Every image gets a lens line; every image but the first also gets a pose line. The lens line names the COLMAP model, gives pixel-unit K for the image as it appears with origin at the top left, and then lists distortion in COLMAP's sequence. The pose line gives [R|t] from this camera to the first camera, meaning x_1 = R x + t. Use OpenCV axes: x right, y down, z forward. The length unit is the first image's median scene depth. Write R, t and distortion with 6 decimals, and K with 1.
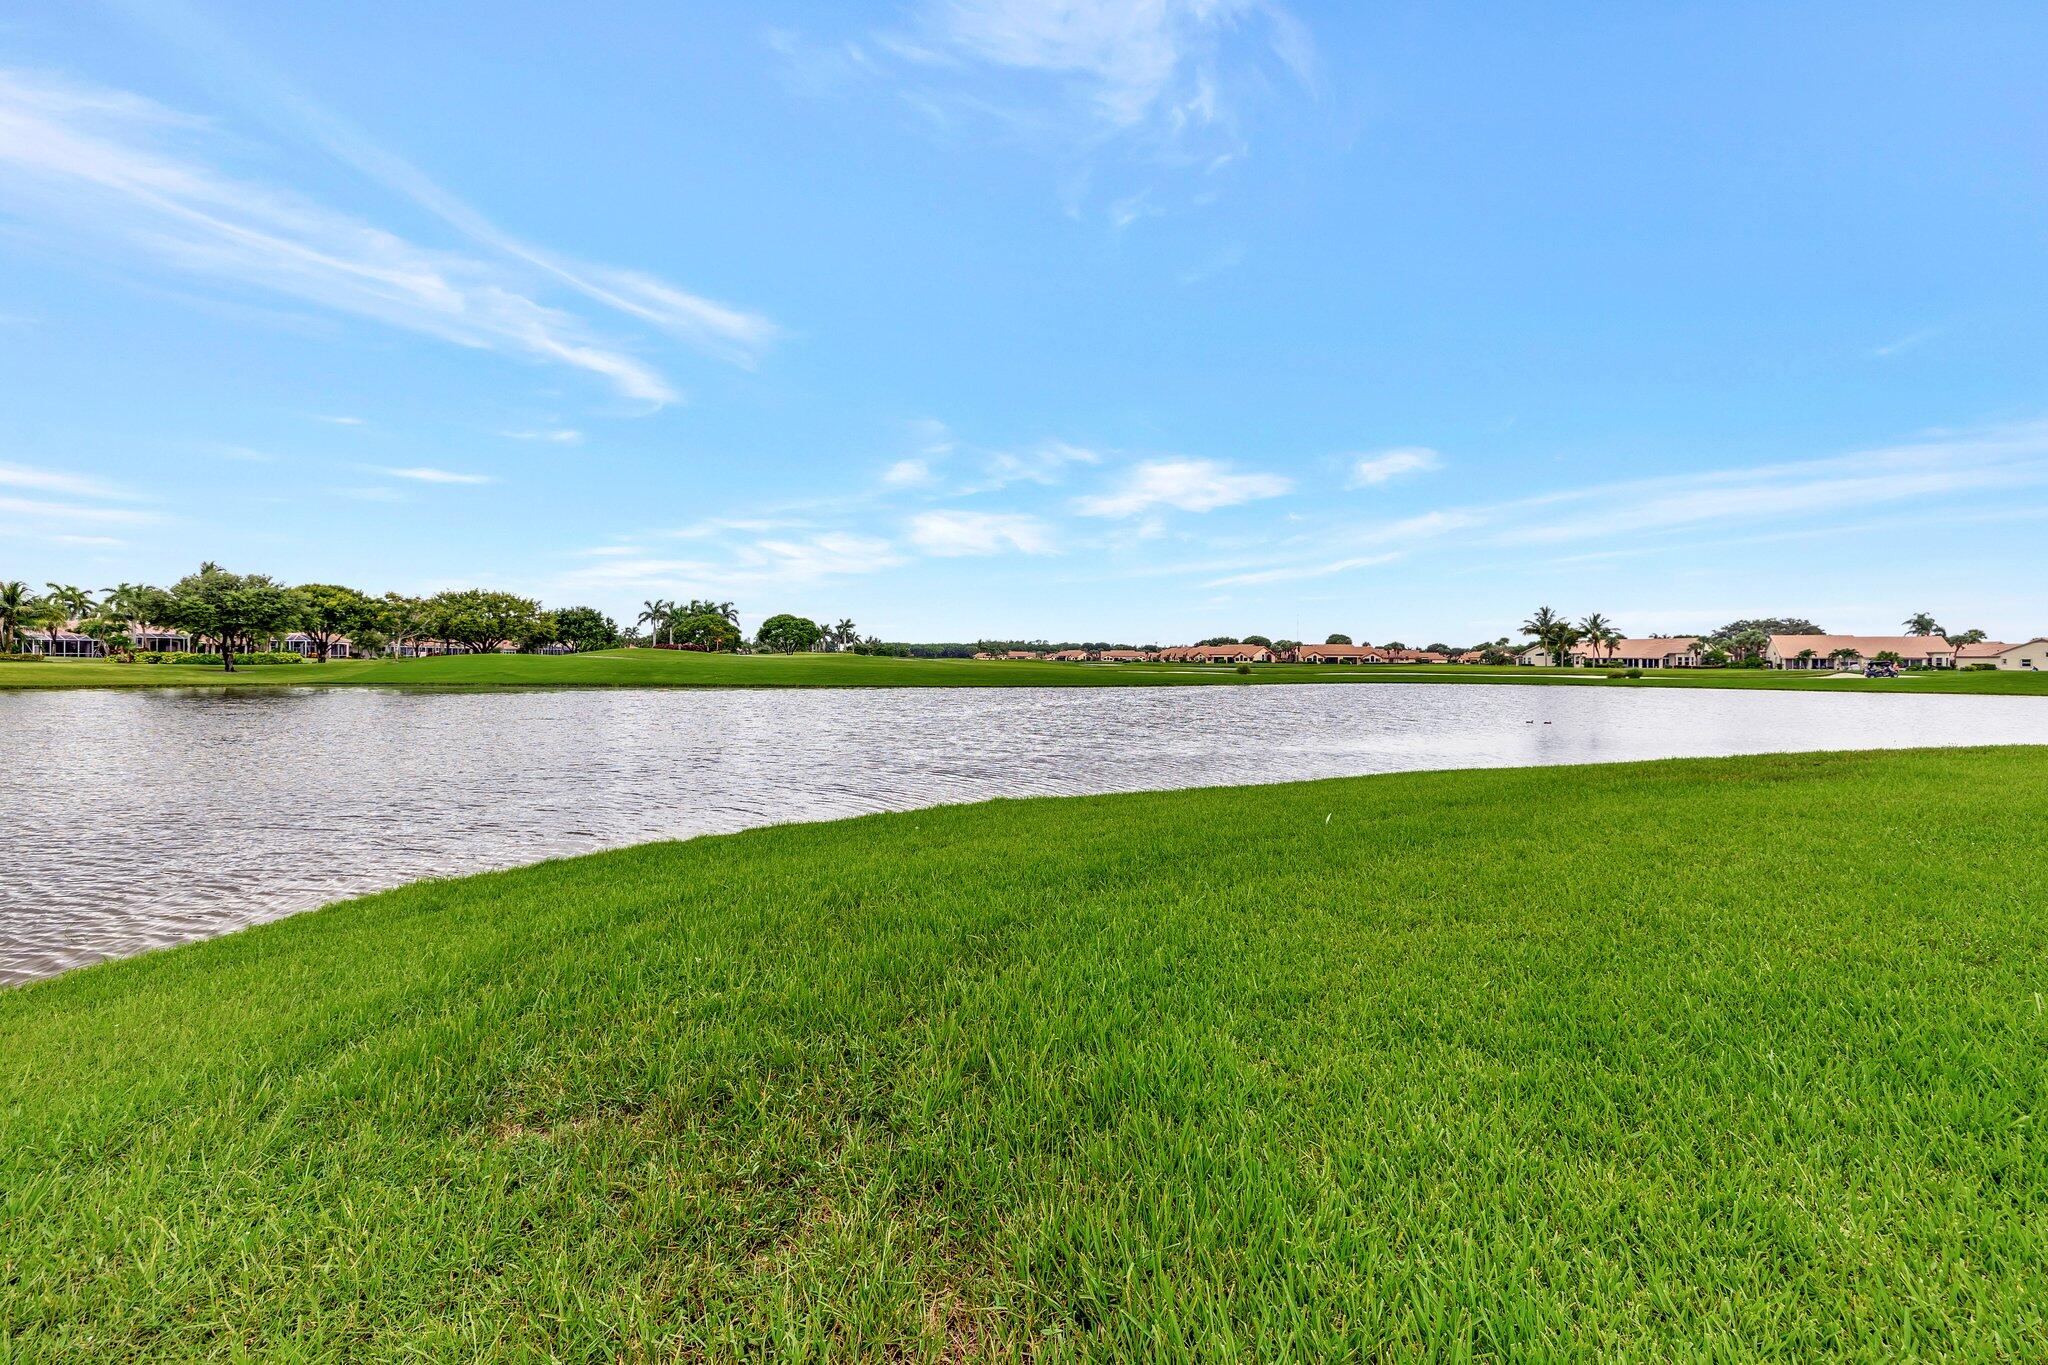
lens RADIAL K [[869.4, 0, 1025.7], [0, 869.4, 680.8], [0, 0, 1]] dist [0.001809, 0.000189]
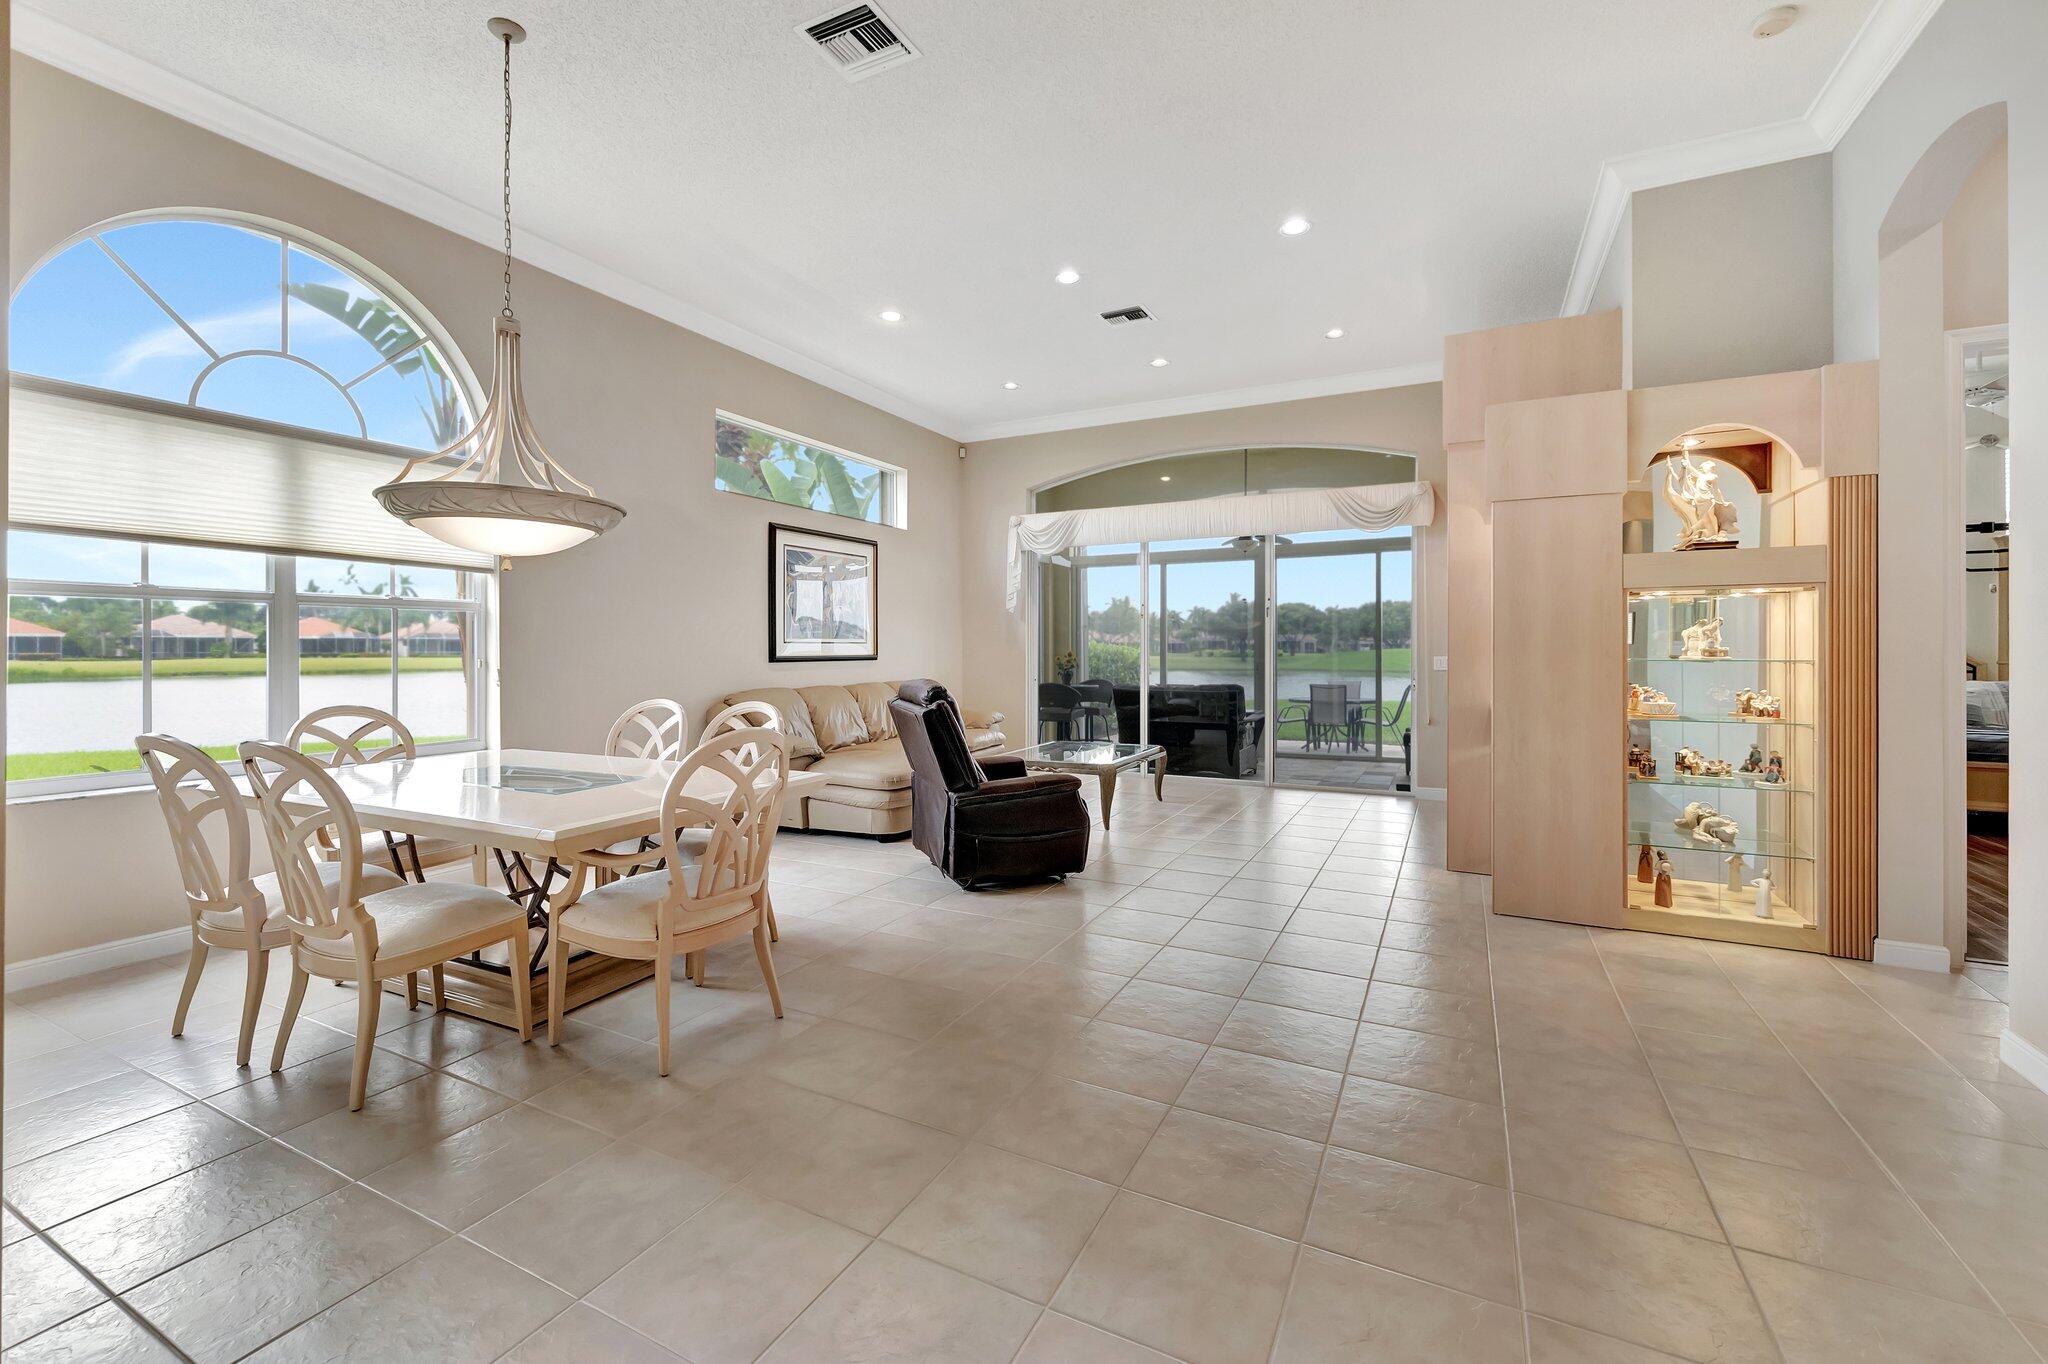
lens RADIAL K [[869.4, 0, 1013.6], [0, 869.4, 662.3], [0, 0, 1]] dist [0.001809, 0.000189]
pose [[0.533480, 0.004540, -0.845800, 0.161427], [-0.017675, 0.999827, -0.005781, 0.006207], [0.845628, 0.018033, 0.533468, -0.159671]]
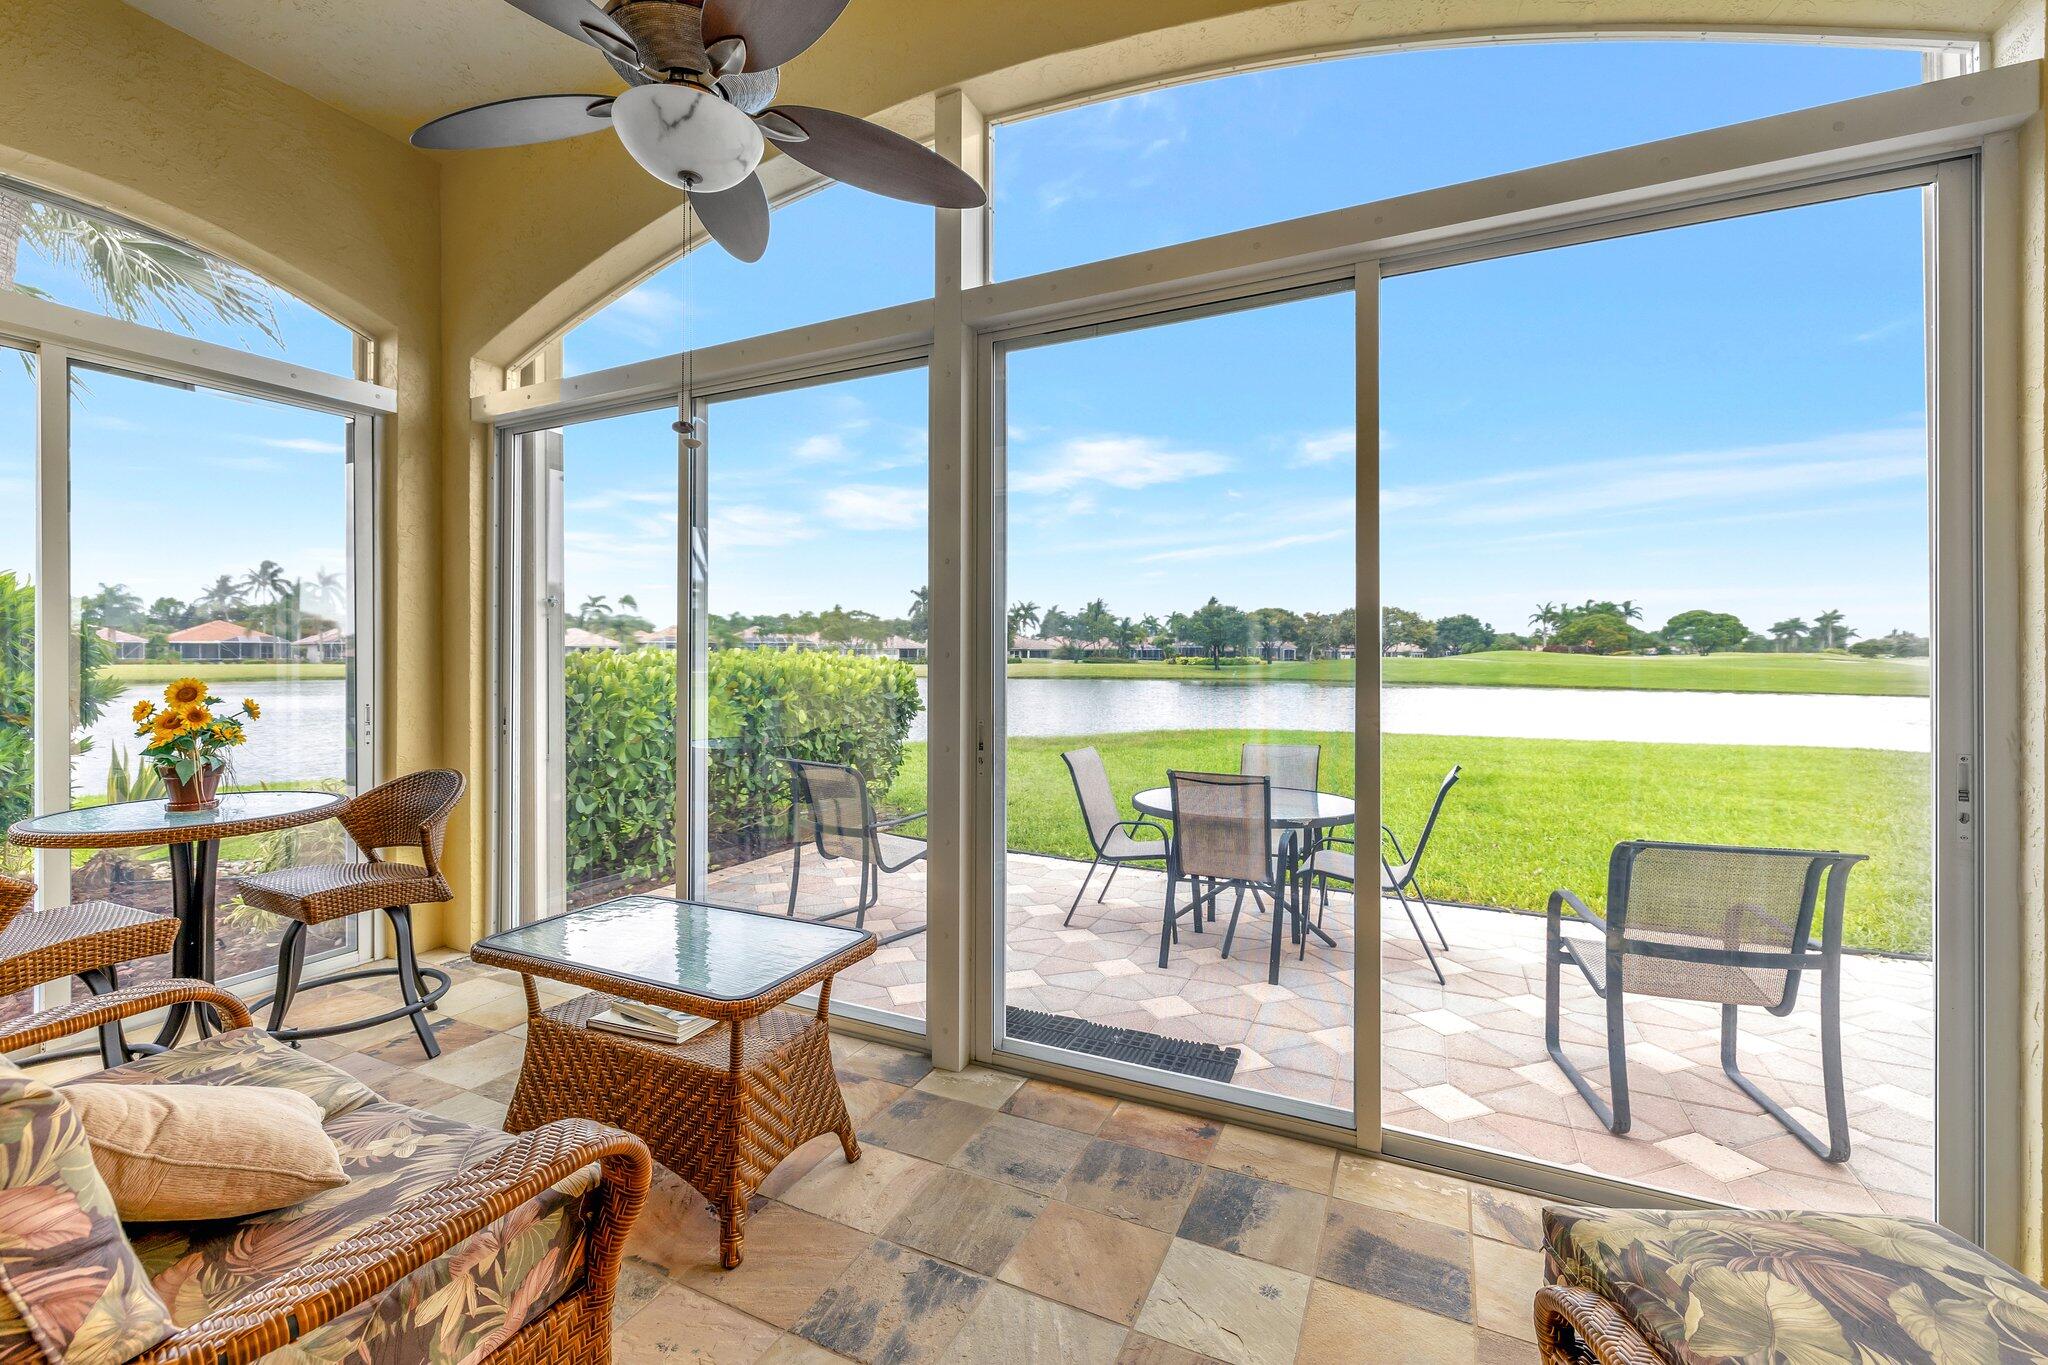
lens RADIAL K [[869.4, 0, 1023.7], [0, 869.4, 661.5], [0, 0, 1]] dist [0.001809, 0.000189]
pose [[0.556534, -0.000865, -0.830825, 0.114550], [-0.019271, 0.999717, -0.013950, 0.002021], [0.830602, 0.023775, 0.556360, -0.090924]]
